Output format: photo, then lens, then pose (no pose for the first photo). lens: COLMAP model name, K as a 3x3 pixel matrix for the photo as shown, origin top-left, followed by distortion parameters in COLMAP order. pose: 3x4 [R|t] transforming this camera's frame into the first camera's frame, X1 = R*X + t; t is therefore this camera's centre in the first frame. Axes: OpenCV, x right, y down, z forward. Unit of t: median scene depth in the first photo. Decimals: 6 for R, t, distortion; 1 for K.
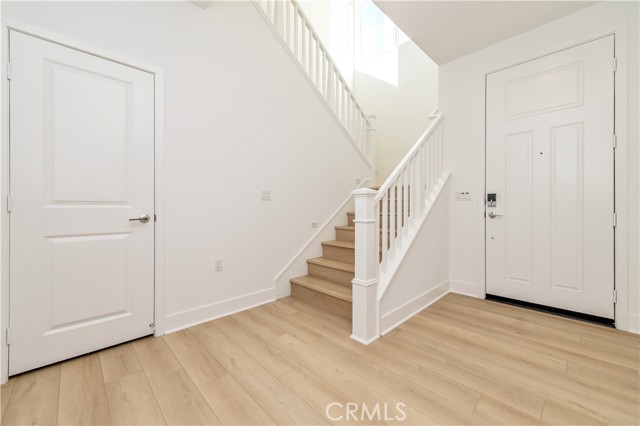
lens RADIAL K [[253.3, 0, 321.9], [0, 253.3, 211.4], [0, 0, 1]] dist [0.008690, -0.000307]
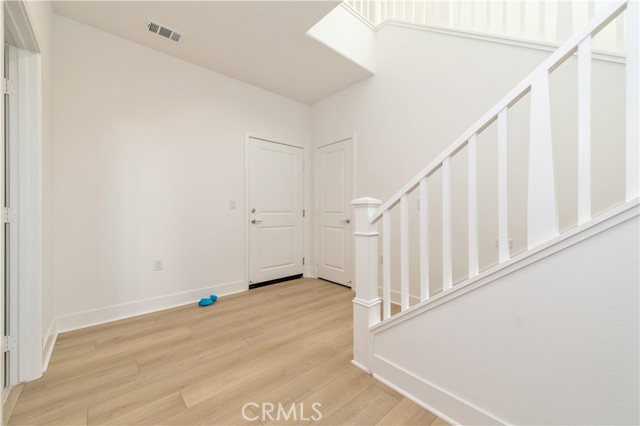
lens RADIAL K [[253.3, 0, 321.9], [0, 253.3, 211.4], [0, 0, 1]] dist [0.008690, -0.000307]
pose [[-0.053361, 0.004580, -0.998565, 1.191055], [-0.019132, 0.999801, 0.005608, -0.050965], [0.998392, 0.019404, -0.053263, 0.970487]]
